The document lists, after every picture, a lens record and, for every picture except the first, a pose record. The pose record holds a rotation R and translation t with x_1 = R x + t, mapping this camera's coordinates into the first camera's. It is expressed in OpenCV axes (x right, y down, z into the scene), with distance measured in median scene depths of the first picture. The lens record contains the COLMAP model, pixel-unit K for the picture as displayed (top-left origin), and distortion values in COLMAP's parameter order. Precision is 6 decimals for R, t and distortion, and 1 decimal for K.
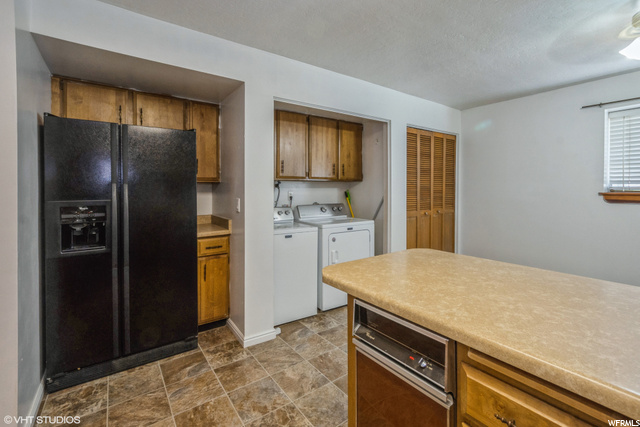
lens RADIAL K [[282.8, 0, 331.5], [0, 282.8, 189.8], [0, 0, 1]] dist [-0.023286, 0.002378]
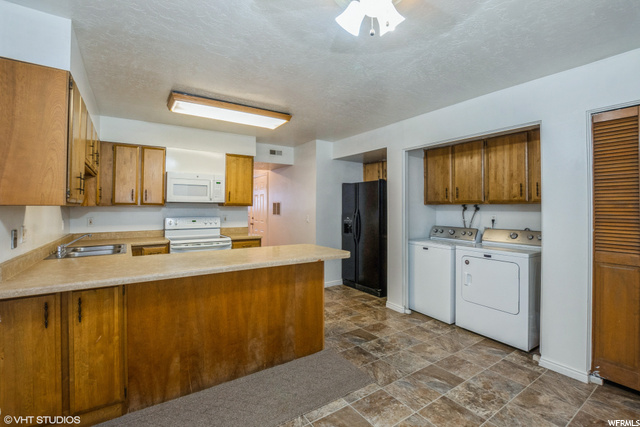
lens RADIAL K [[282.8, 0, 323.4], [0, 282.8, 208.3], [0, 0, 1]] dist [-0.023286, 0.002378]
pose [[-0.028061, 0.002933, -0.999602, 1.180626], [-0.009524, 0.999950, 0.003201, -0.019119], [0.999561, 0.009610, -0.028032, 0.577416]]
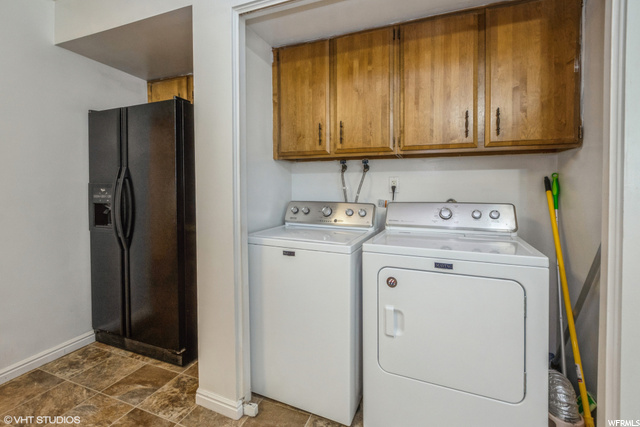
lens RADIAL K [[282.8, 0, 316.8], [0, 282.8, 196.1], [0, 0, 1]] dist [-0.023286, 0.002378]
pose [[0.536957, 0.019304, -0.843389, 0.344193], [-0.004888, 0.999793, 0.019771, 0.044288], [0.843595, -0.006494, 0.536940, 0.768232]]
